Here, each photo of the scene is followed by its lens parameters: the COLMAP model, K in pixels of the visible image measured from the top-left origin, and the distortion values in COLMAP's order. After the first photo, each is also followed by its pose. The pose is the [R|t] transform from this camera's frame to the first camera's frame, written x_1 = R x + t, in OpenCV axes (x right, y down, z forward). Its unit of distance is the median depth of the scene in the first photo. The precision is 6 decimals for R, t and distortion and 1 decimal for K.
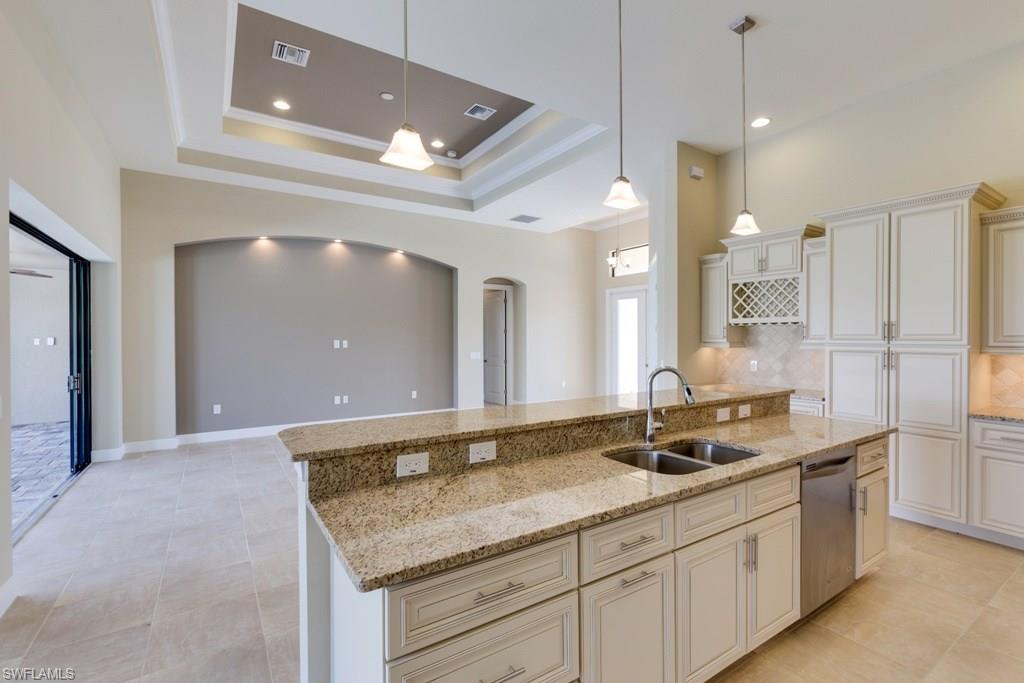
lens RADIAL K [[462.5, 0, 514.9], [0, 462.5, 339.5], [0, 0, 1]] dist [0.003254, -0.002440]
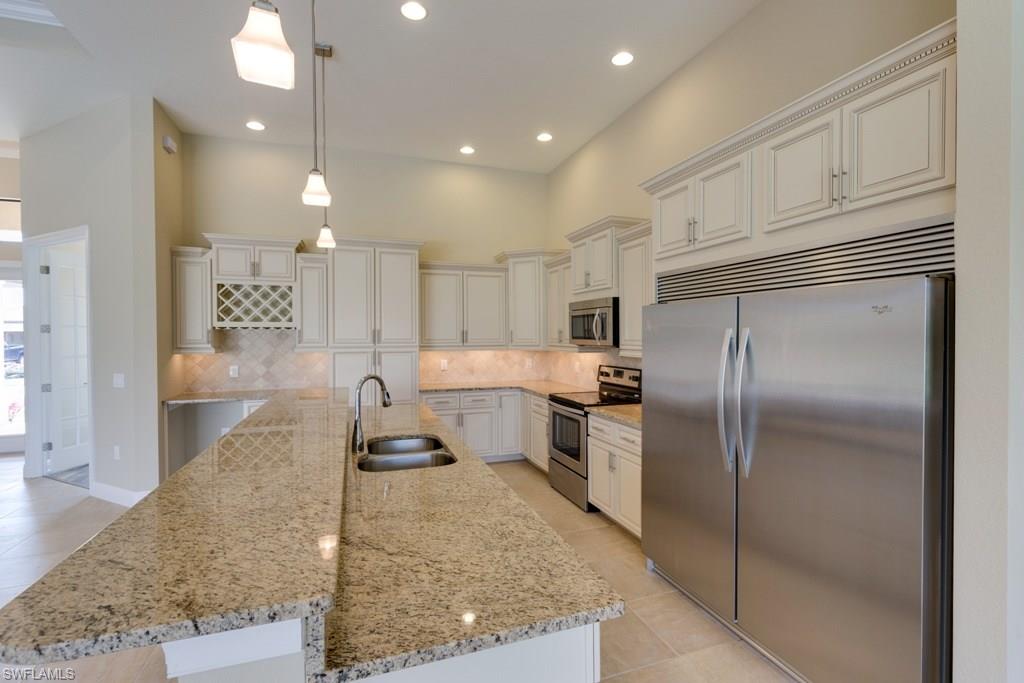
lens RADIAL K [[462.5, 0, 515.4], [0, 462.5, 339.4], [0, 0, 1]] dist [0.003254, -0.002440]
pose [[0.238455, -0.008902, 0.971113, -0.282542], [0.008663, 0.999938, 0.007039, -0.011178], [-0.971115, 0.006734, 0.238518, 0.206525]]
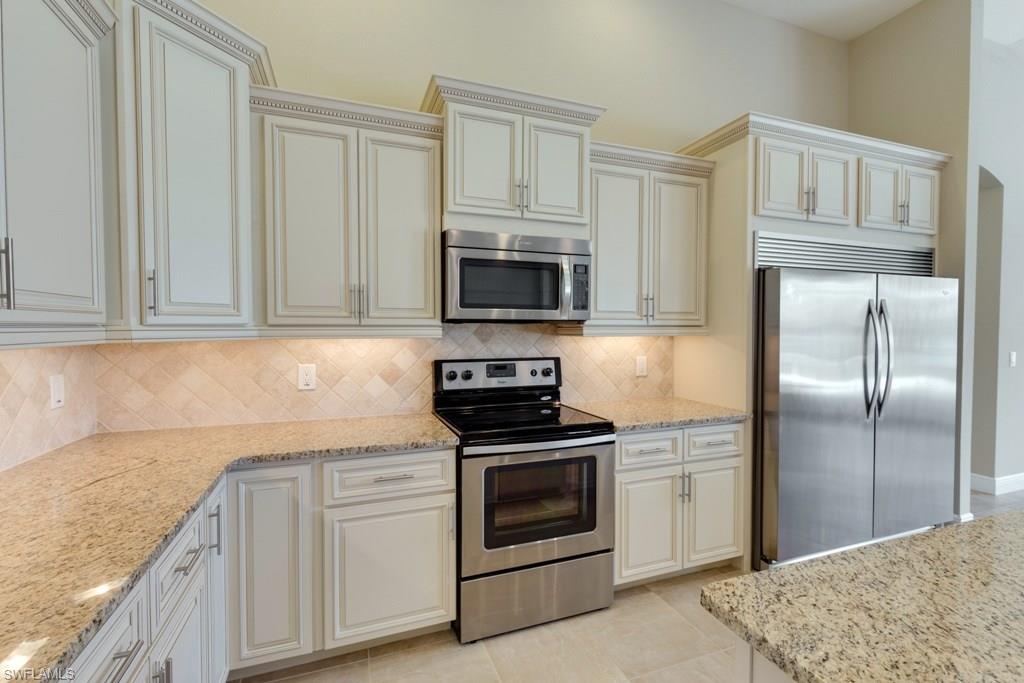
lens RADIAL K [[462.5, 0, 516.4], [0, 462.5, 334.9], [0, 0, 1]] dist [0.003254, -0.002440]
pose [[-0.976431, -0.001341, 0.215824, 0.482343], [0.002733, 0.999824, 0.018575, 0.012628], [-0.215811, 0.018727, -0.976256, 0.724088]]
